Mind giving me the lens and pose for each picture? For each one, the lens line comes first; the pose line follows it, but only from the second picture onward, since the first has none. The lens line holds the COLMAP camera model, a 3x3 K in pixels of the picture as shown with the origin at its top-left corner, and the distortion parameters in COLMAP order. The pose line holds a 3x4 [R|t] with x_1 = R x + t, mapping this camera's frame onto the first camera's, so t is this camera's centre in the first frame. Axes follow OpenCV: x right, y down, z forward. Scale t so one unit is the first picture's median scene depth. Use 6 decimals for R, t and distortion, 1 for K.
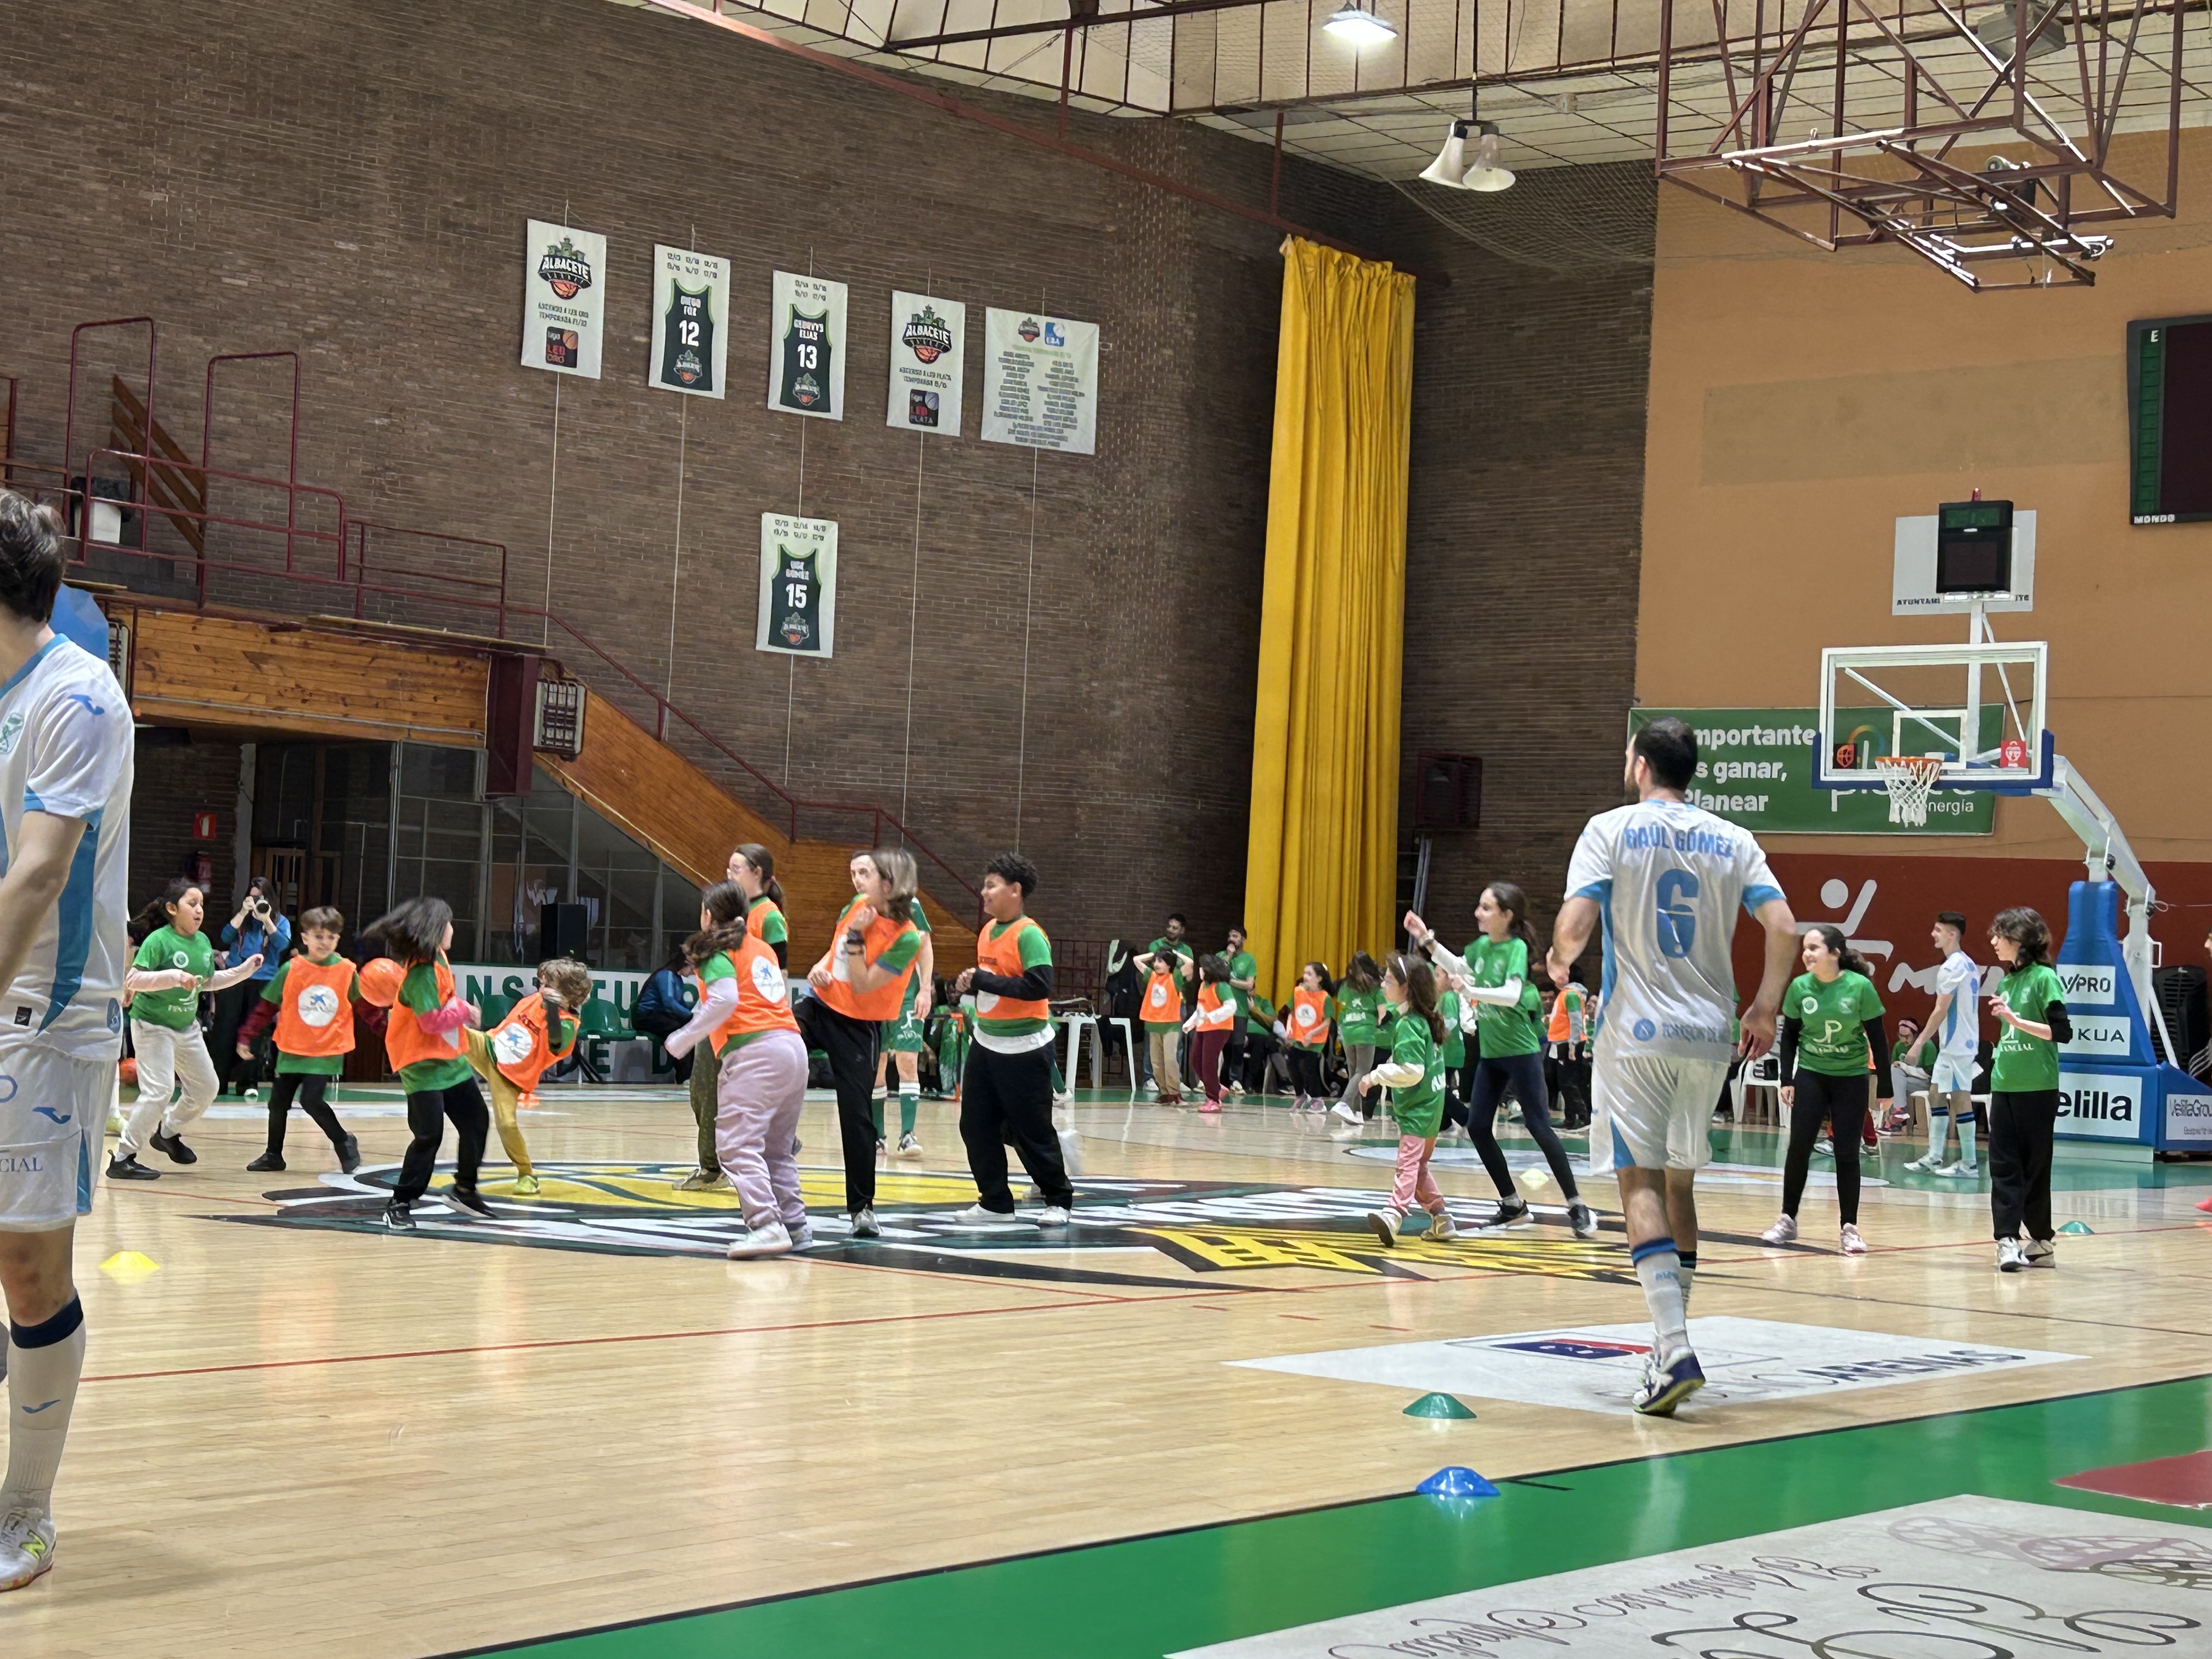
lens RADIAL K [[3477.3, 0, 1106.0], [0, 3477.3, 829.5], [0, 0, 1]] dist [0.235046, -0.863805]
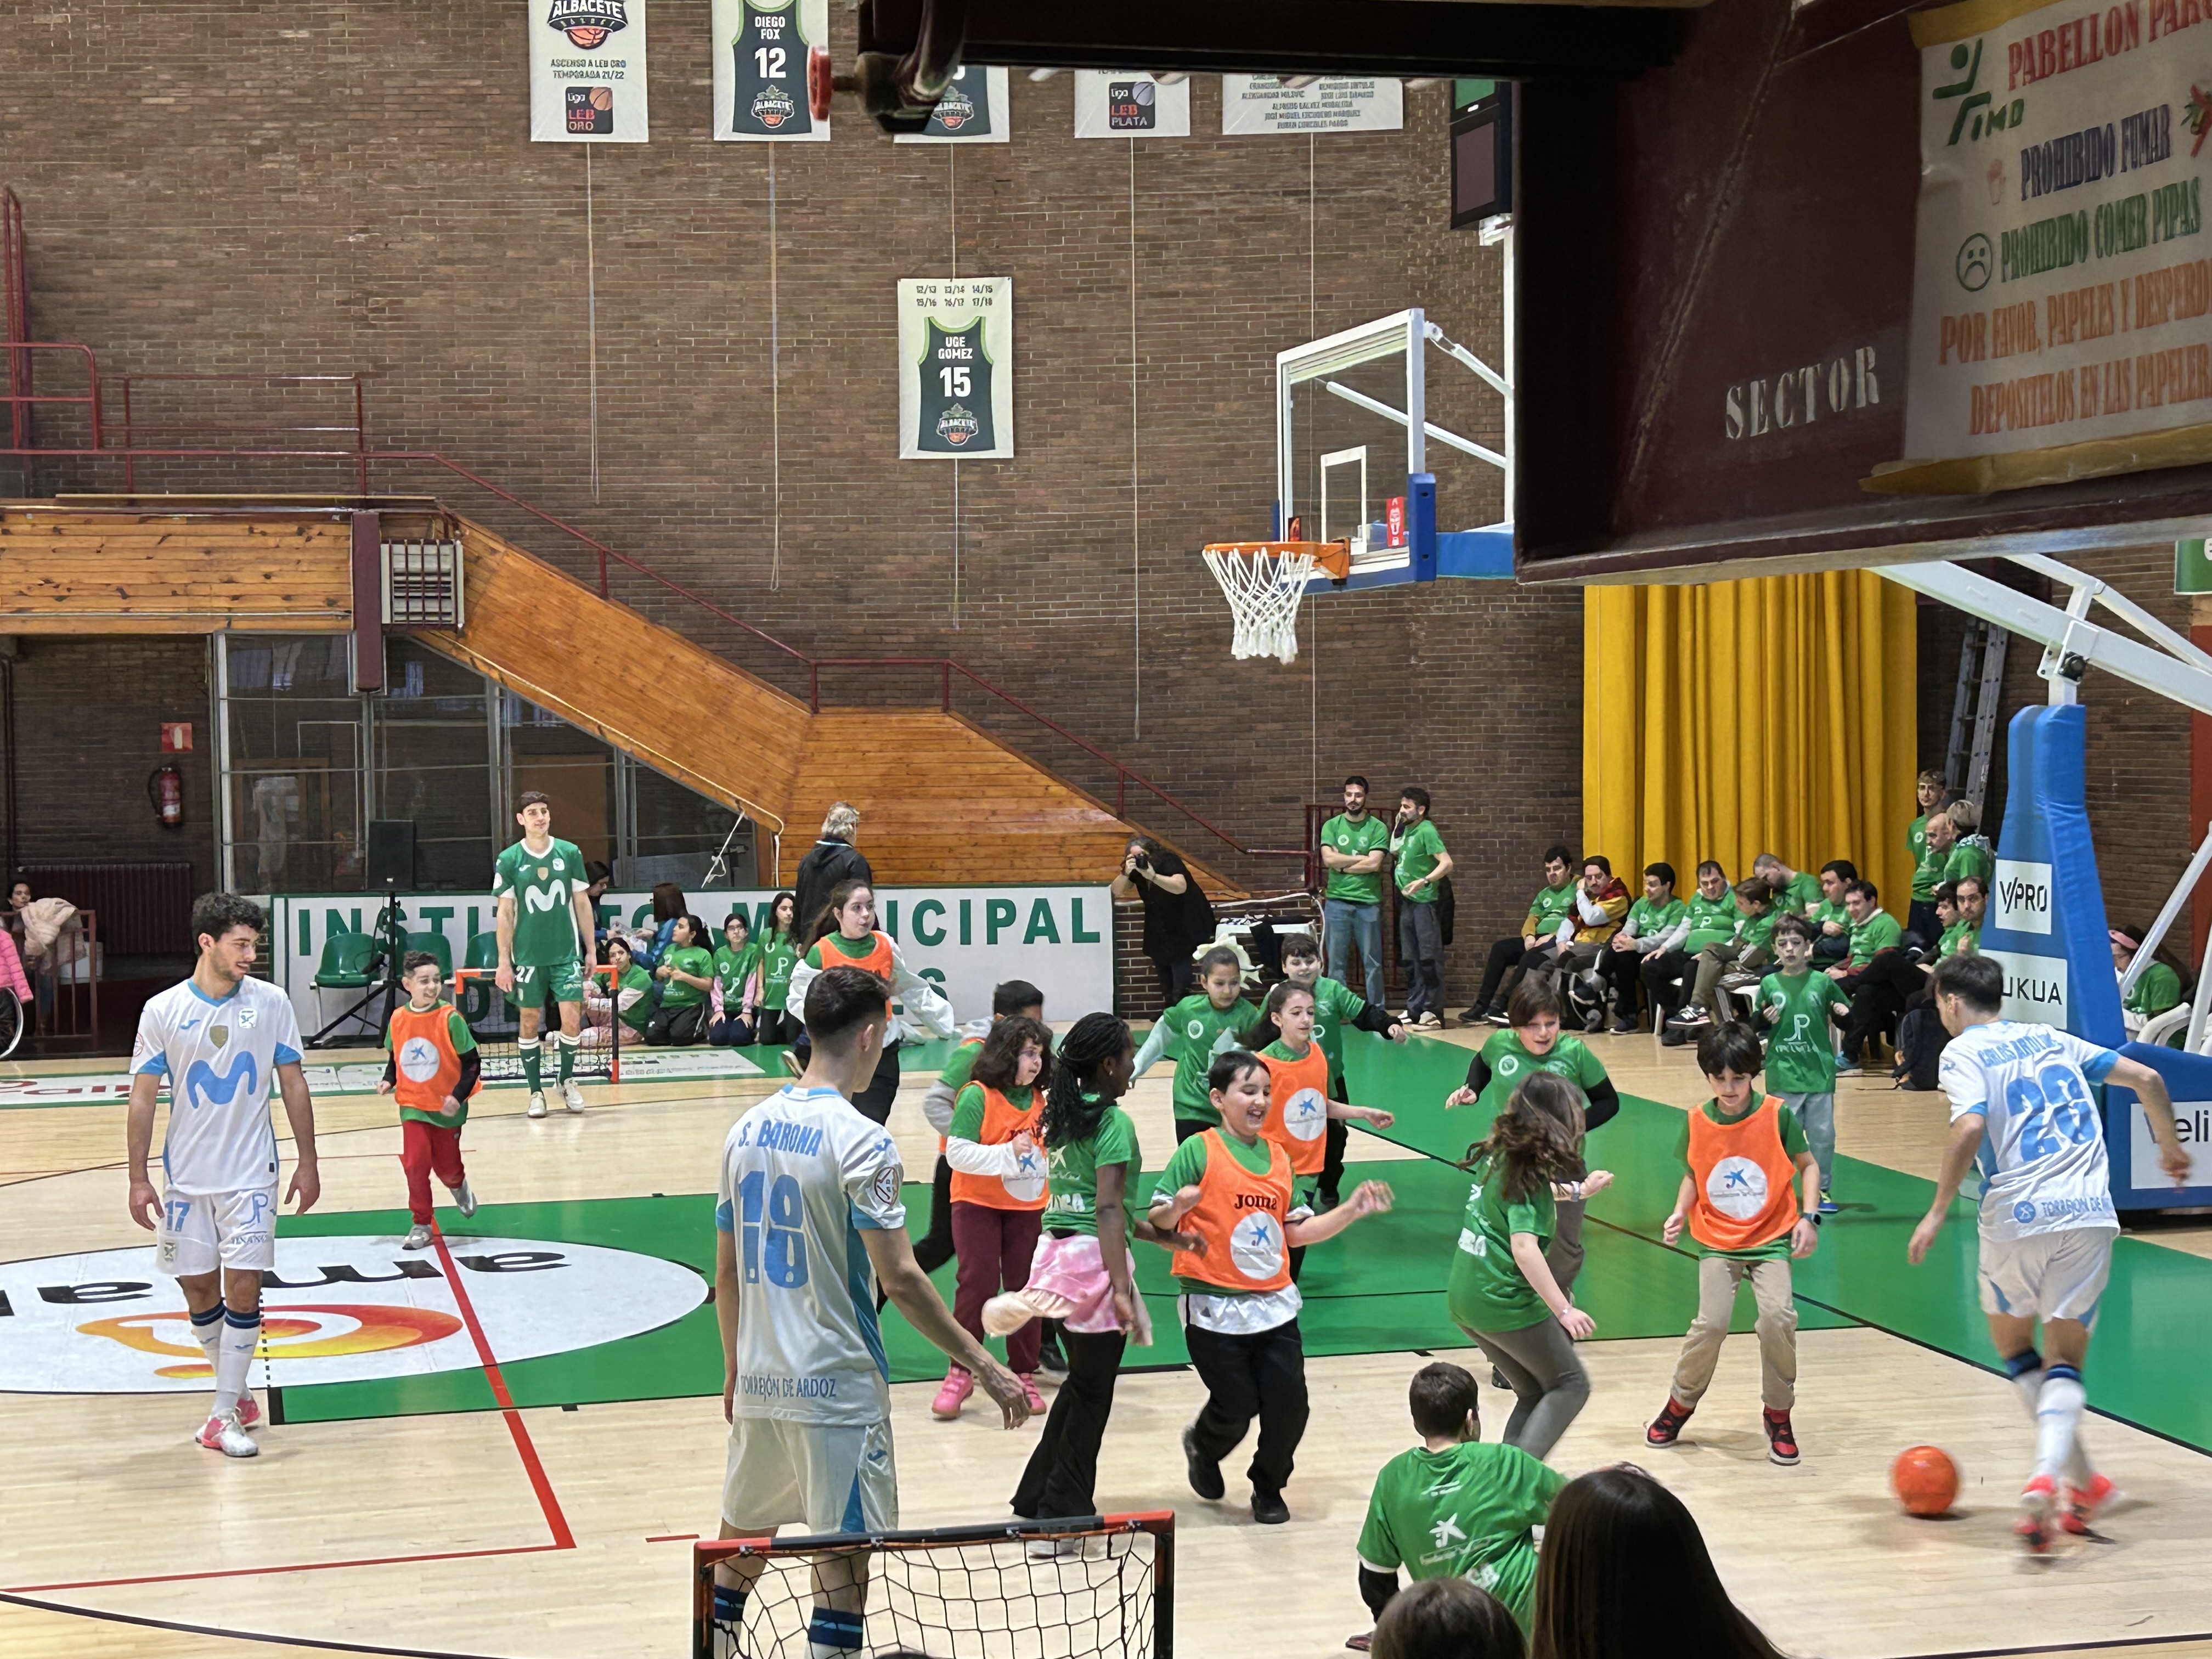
lens RADIAL K [[3477.3, 0, 1106.0], [0, 3477.3, 829.5], [0, 0, 1]] dist [0.235046, -0.863805]
pose [[0.788223, -0.026181, -0.614832, 0.416024], [0.072393, 0.996102, 0.050392, -0.004838], [0.611116, -0.084229, 0.787047, 0.407722]]
